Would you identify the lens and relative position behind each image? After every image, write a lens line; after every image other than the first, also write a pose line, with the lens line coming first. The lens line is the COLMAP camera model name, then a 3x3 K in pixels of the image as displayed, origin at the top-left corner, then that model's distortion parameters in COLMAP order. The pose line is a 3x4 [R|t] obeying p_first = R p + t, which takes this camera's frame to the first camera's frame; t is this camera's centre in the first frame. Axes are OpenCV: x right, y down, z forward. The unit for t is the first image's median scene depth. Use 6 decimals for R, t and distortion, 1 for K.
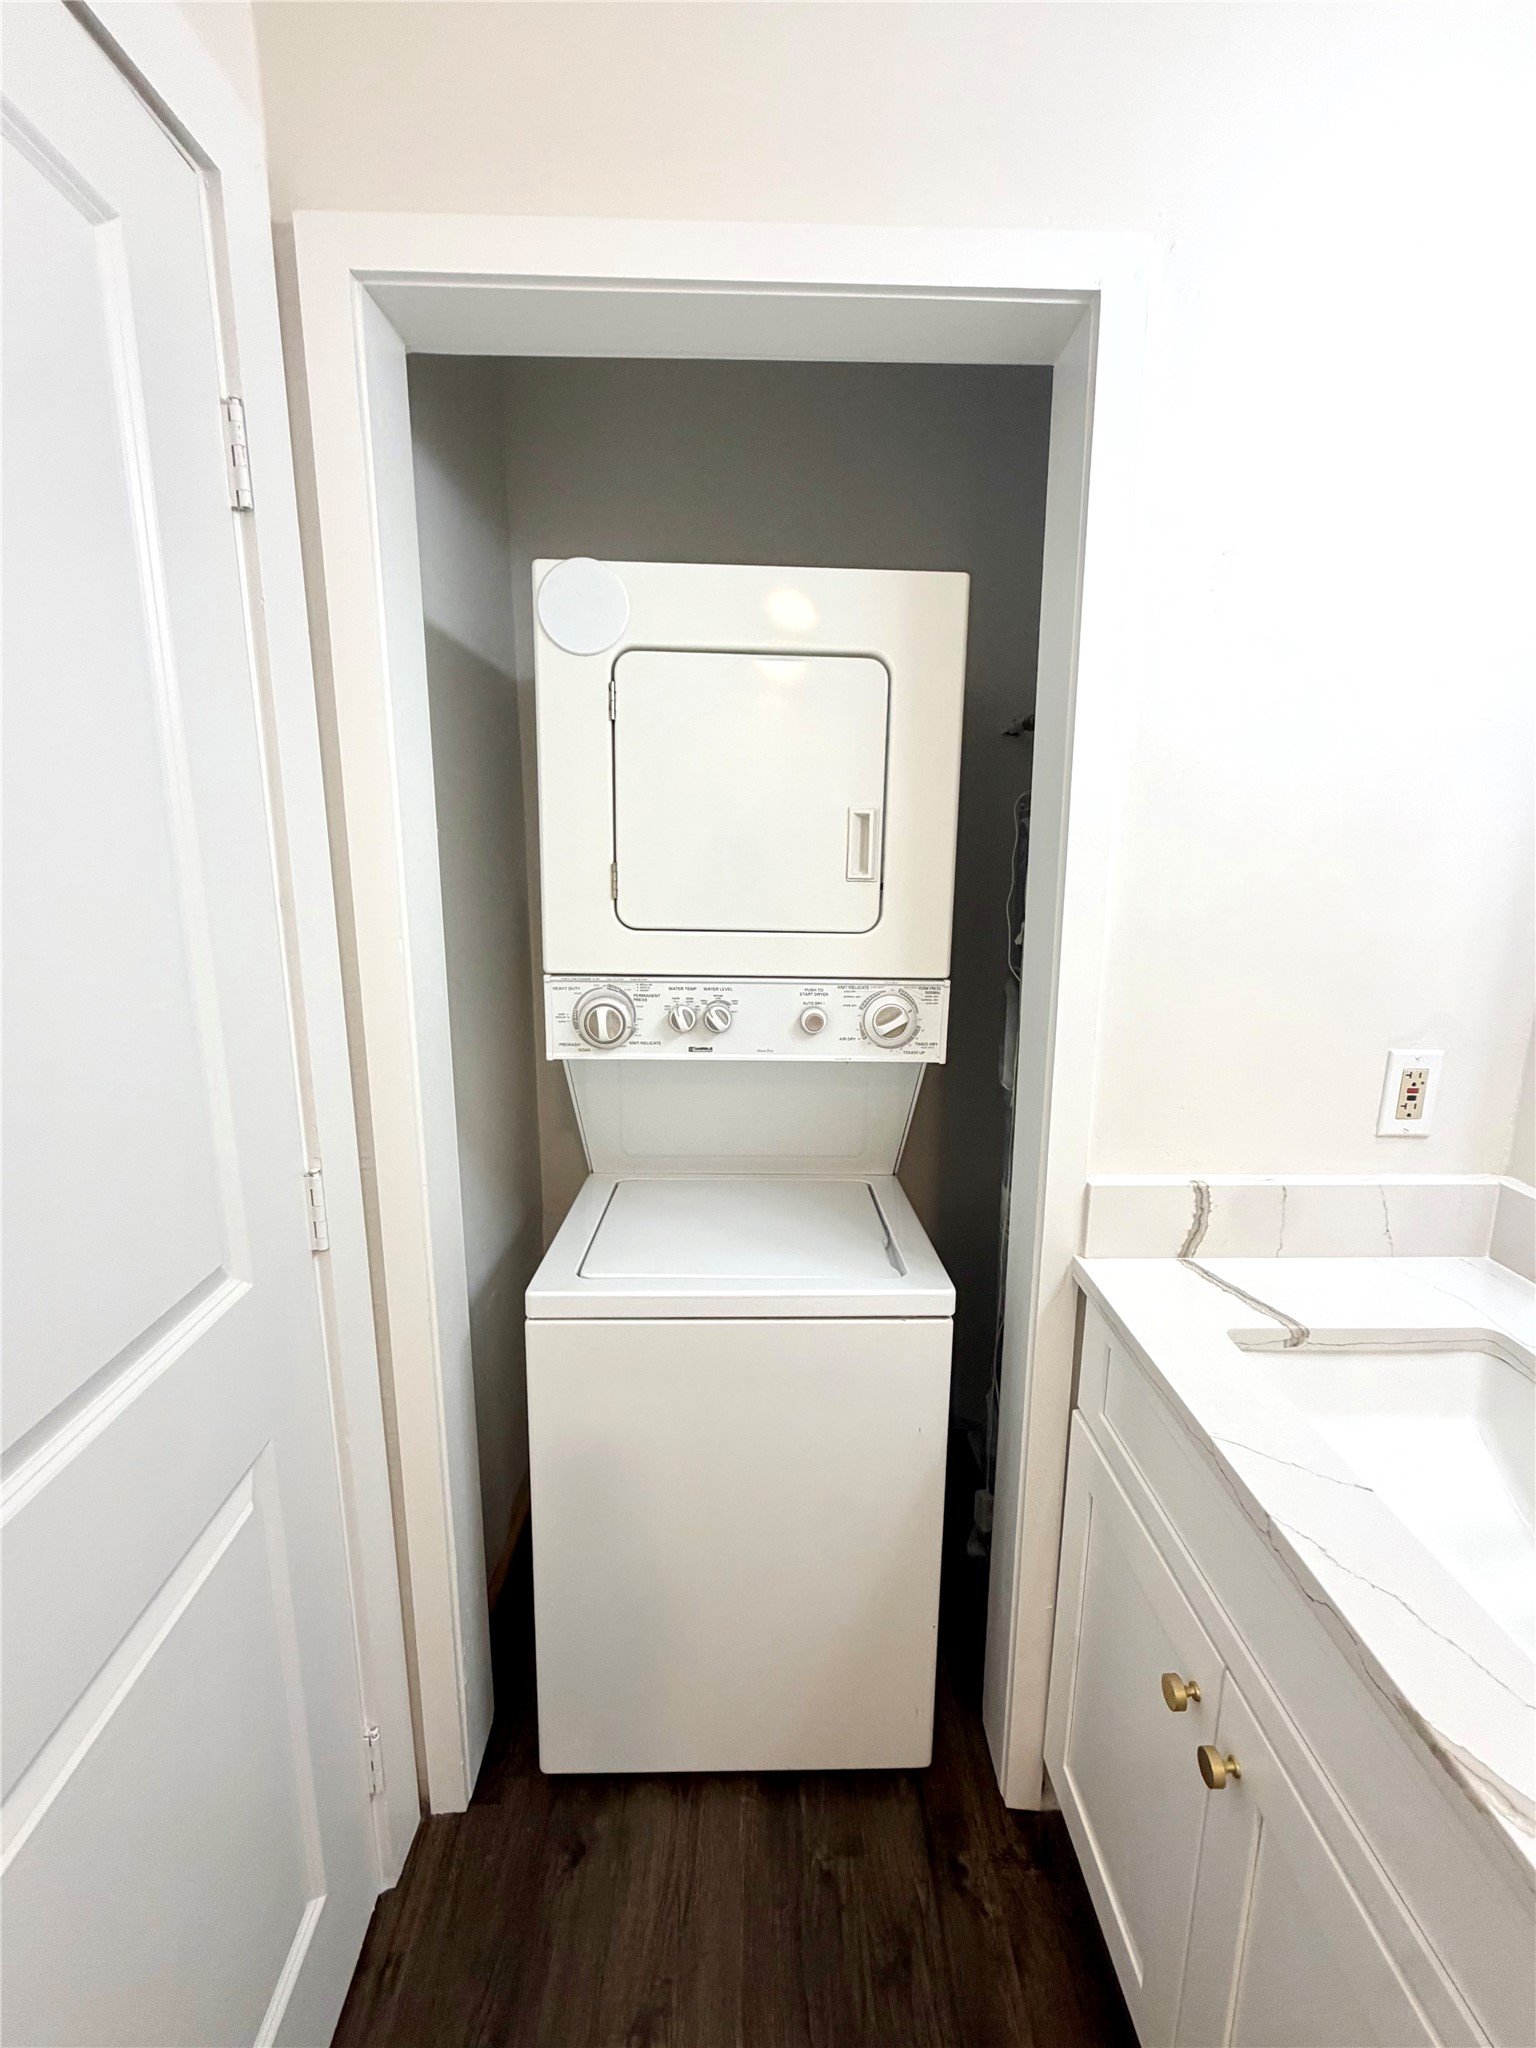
lens RADIAL K [[874.8, 0, 768.0], [0, 874.8, 1024.0], [0, 0, 1]] dist [-0.002284, -0.000309]
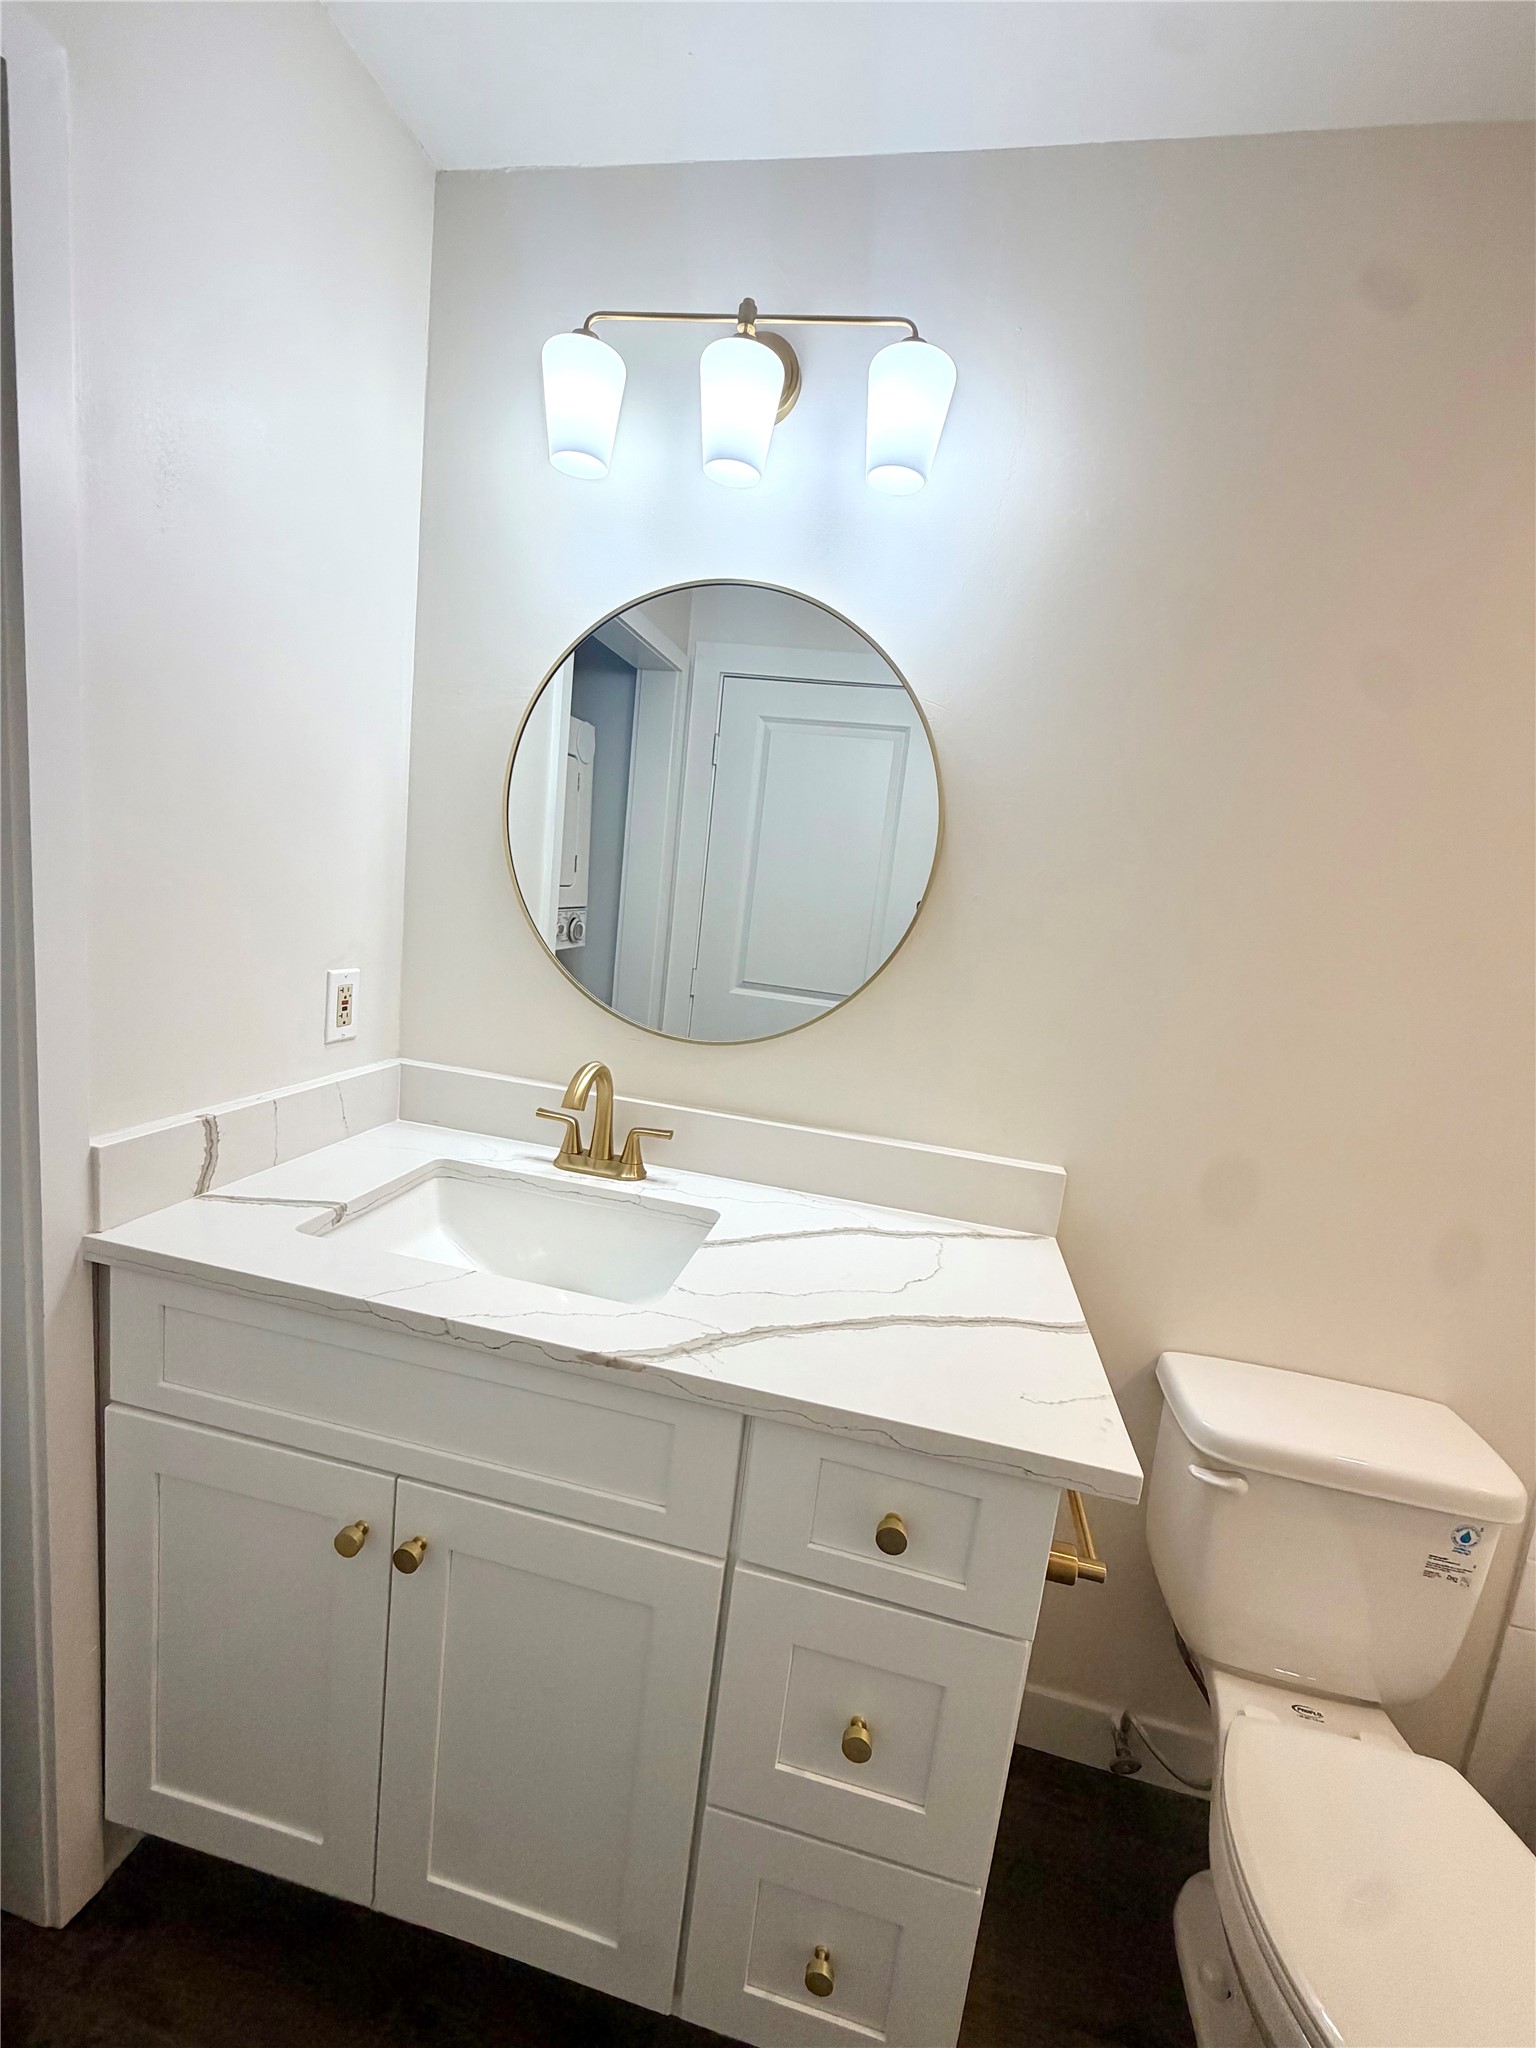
lens RADIAL K [[816.3, 0, 773.5], [0, 816.3, 1016.1], [0, 0, 1]] dist [-0.000590, 0.000359]
pose [[0.224868, -0.127088, 0.966066, -0.253256], [0.088986, 0.989993, 0.109523, 0.022478], [-0.970317, 0.061339, 0.233927, 0.137066]]
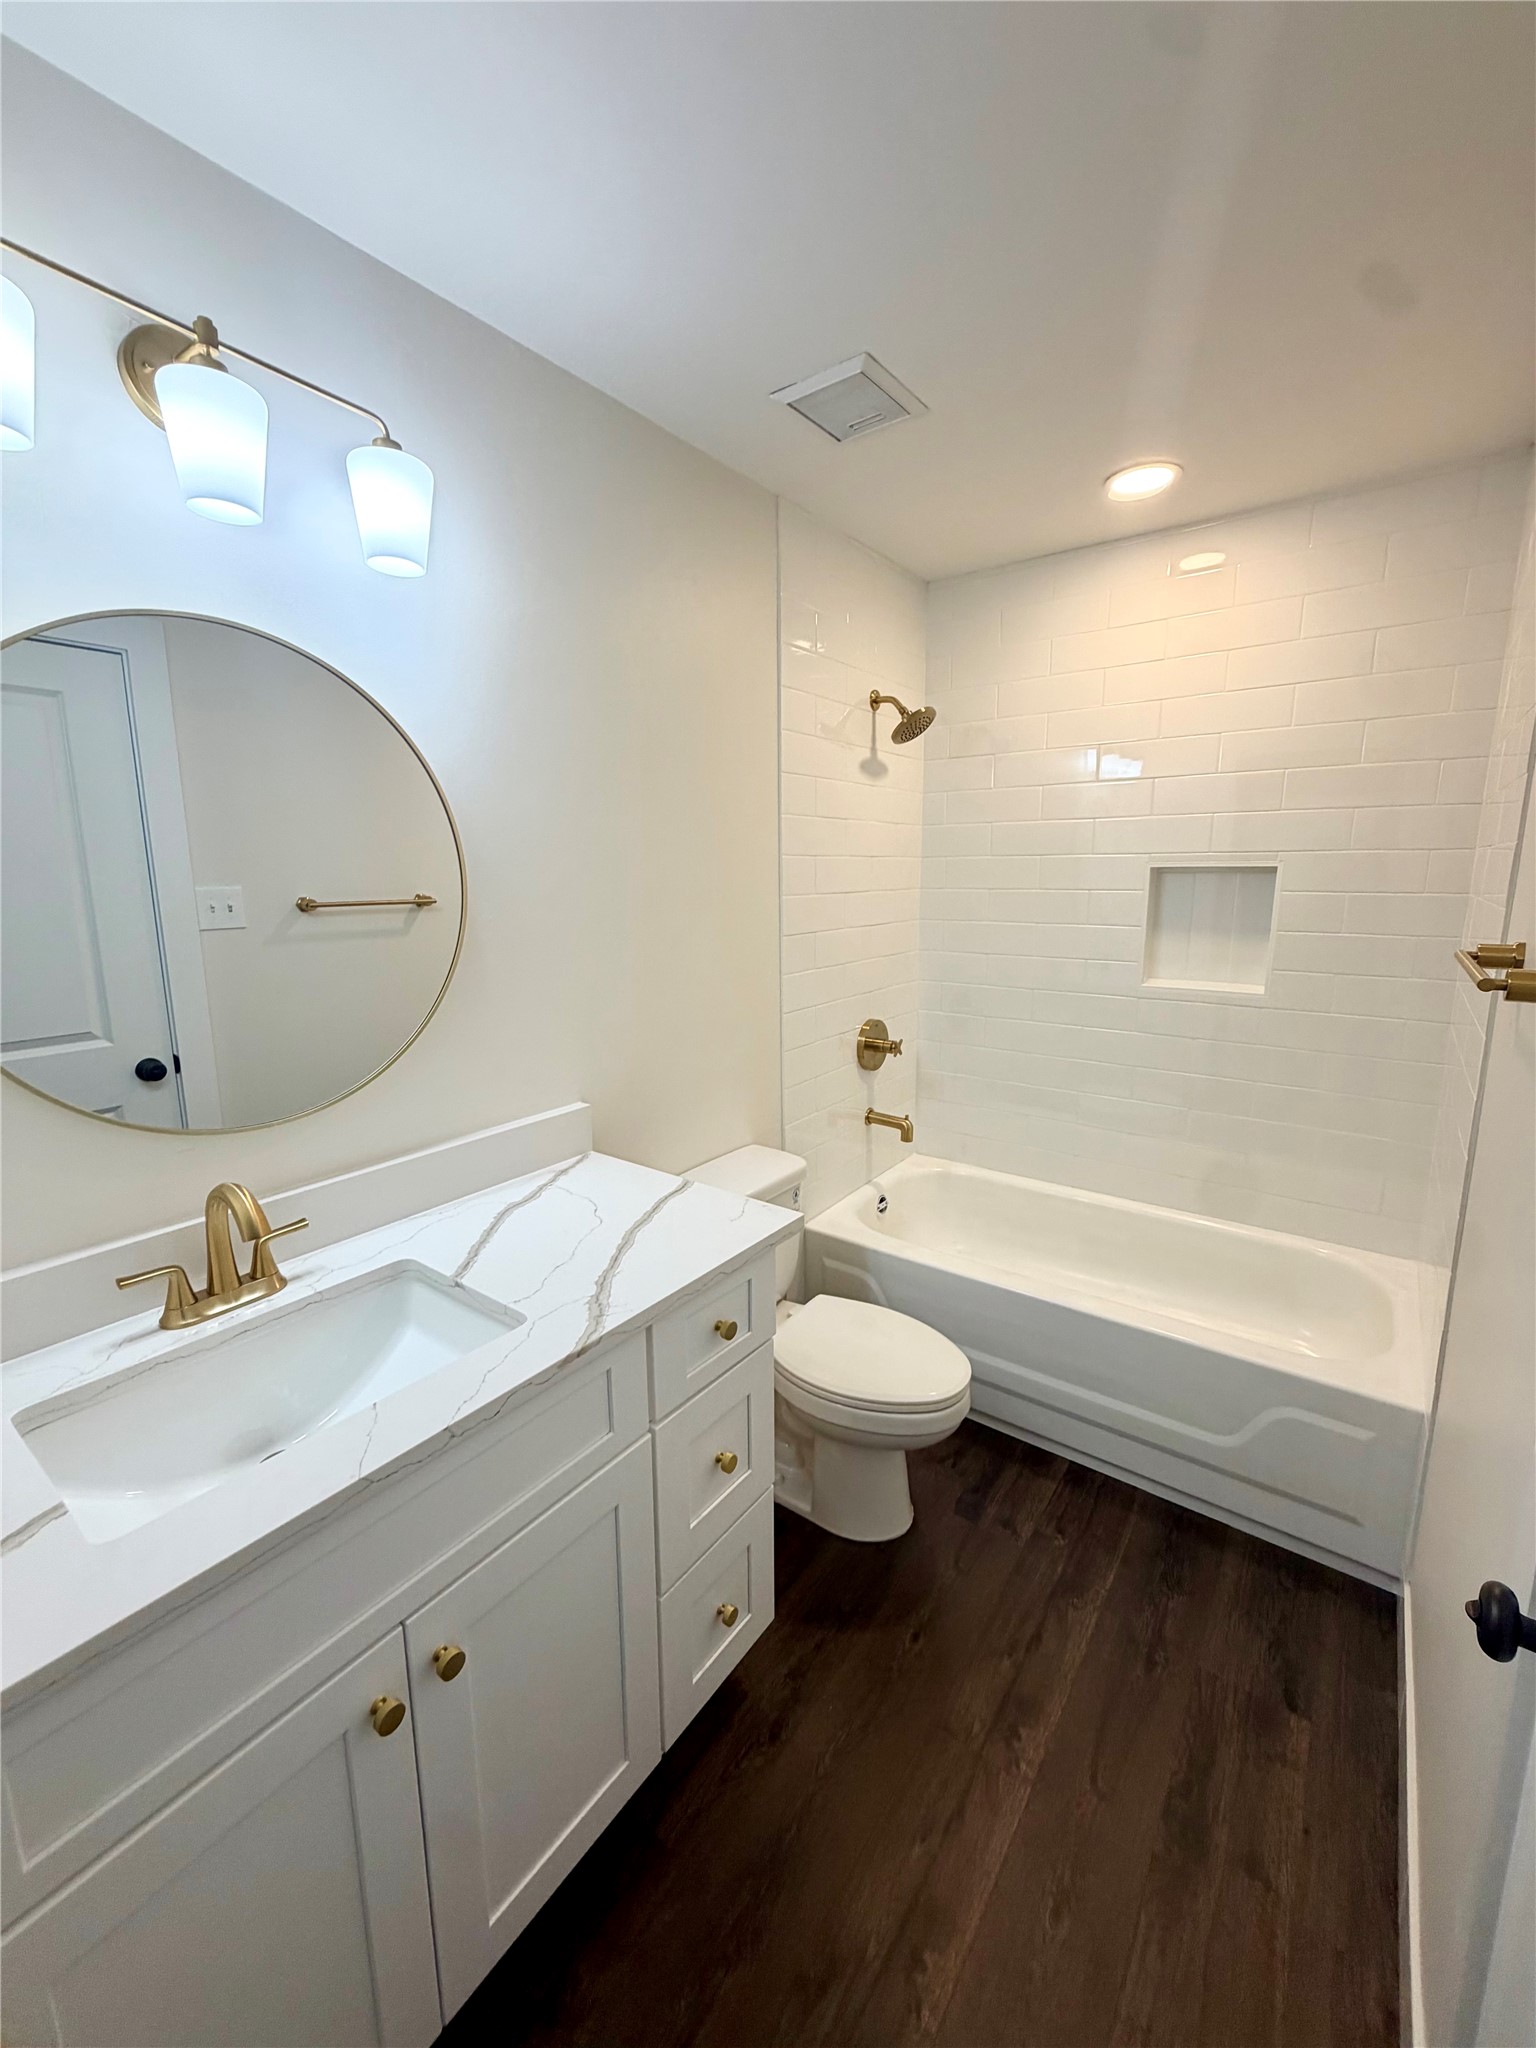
lens RADIAL K [[816.3, 0, 773.5], [0, 816.3, 1016.1], [0, 0, 1]] dist [-0.000590, 0.000359]
pose [[-0.785332, -0.119698, 0.607393, -0.310400], [0.121584, 0.932200, 0.340911, -0.238338], [-0.607018, 0.341578, -0.717533, 0.833837]]
